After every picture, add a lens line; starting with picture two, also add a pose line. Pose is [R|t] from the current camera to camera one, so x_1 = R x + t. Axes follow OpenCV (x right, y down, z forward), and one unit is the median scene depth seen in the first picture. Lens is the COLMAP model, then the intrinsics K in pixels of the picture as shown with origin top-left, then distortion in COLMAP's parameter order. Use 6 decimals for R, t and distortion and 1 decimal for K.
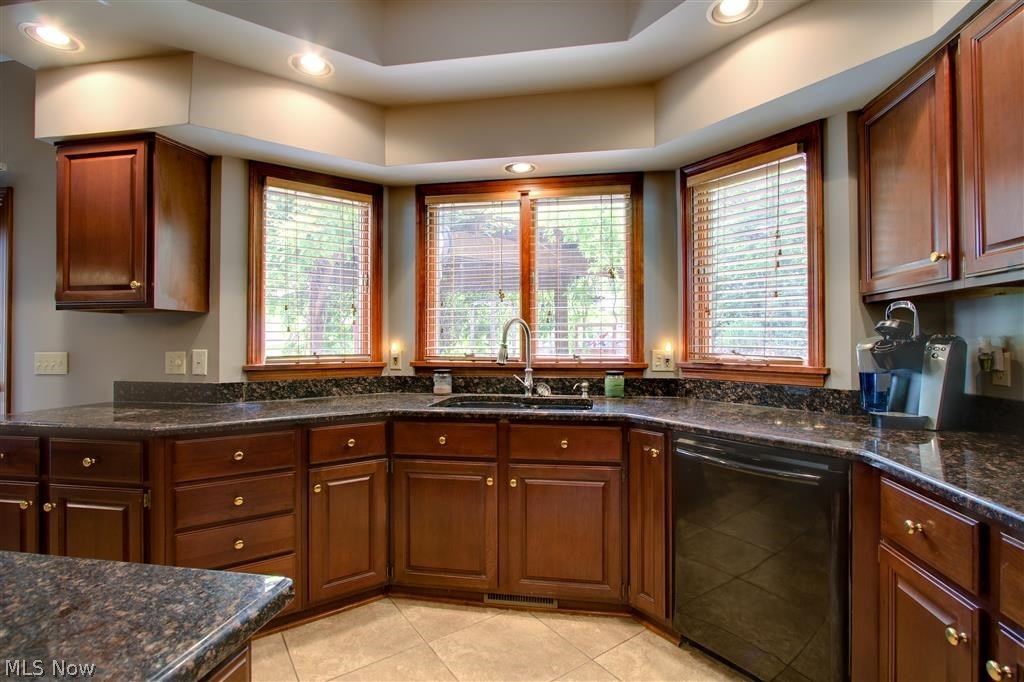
lens RADIAL K [[487.7, 0, 522.2], [0, 487.7, 339.0], [0, 0, 1]] dist [-0.014988, 0.000551]
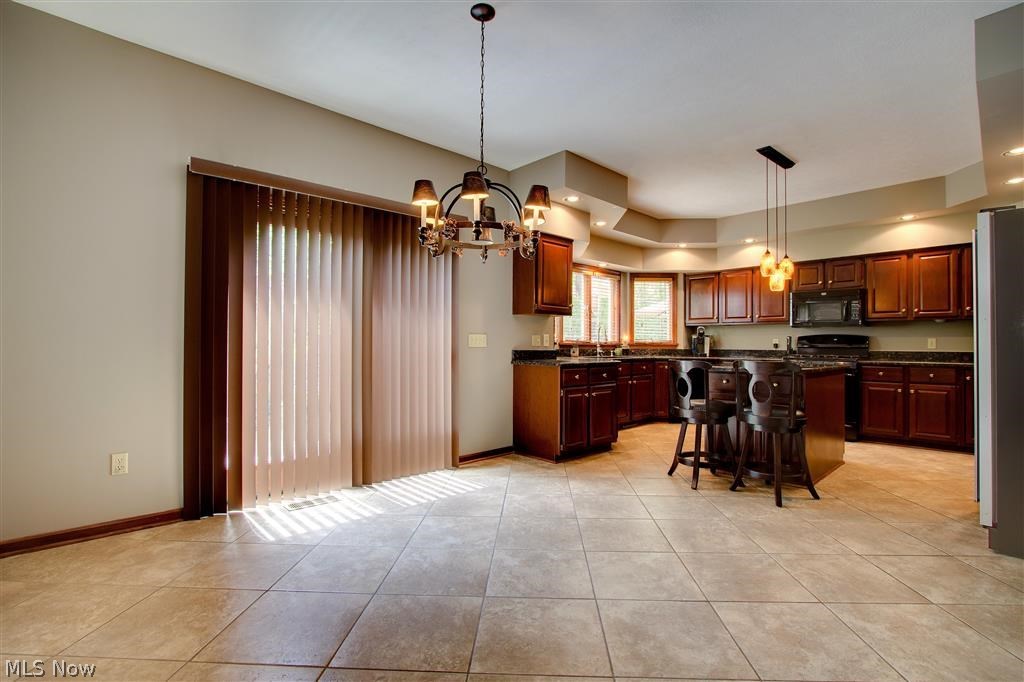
lens RADIAL K [[487.7, 0, 515.7], [0, 487.7, 338.6], [0, 0, 1]] dist [-0.014988, 0.000551]
pose [[0.604195, 0.016230, 0.796671, -2.440481], [-0.011403, 0.999866, -0.011721, 0.067234], [-0.796755, -0.002003, 0.604300, -0.175096]]
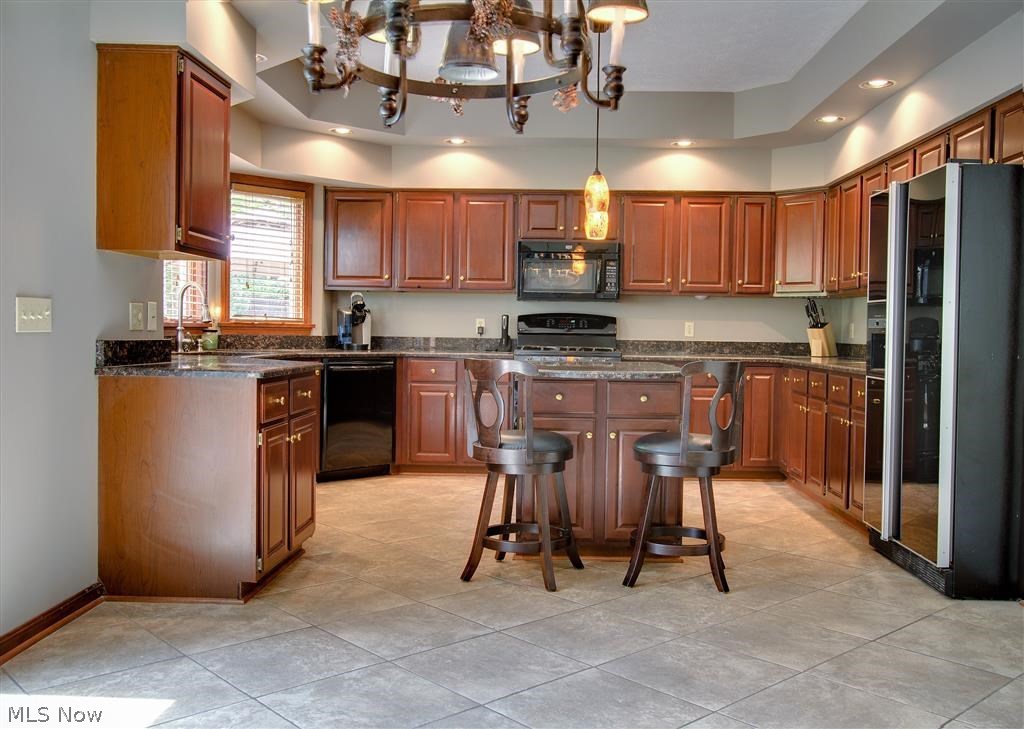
lens RADIAL K [[938.9, 0, 553.3], [0, 938.9, 359.6], [0, 0, 1]] dist [-0.009657, 0.000000]
pose [[-0.147923, -0.028910, 0.988576, -2.447749], [-0.019520, 0.999463, 0.026307, 0.068528], [-0.988806, -0.015406, -0.148408, 0.528348]]
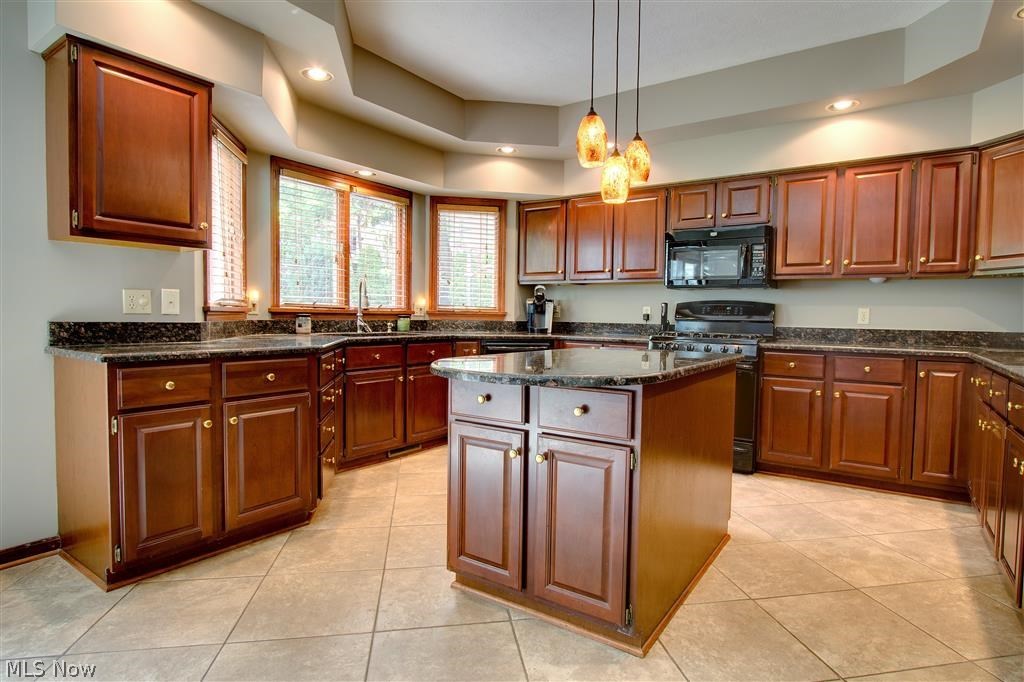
lens RADIAL K [[557.1, 0, 521.0], [0, 557.1, 342.7], [0, 0, 1]] dist [-0.025697, 0.006968]
pose [[0.424188, -0.034798, 0.904905, -1.406578], [-0.021302, 0.998602, 0.048386, 0.063125], [-0.905324, -0.039801, 0.422853, -0.137494]]
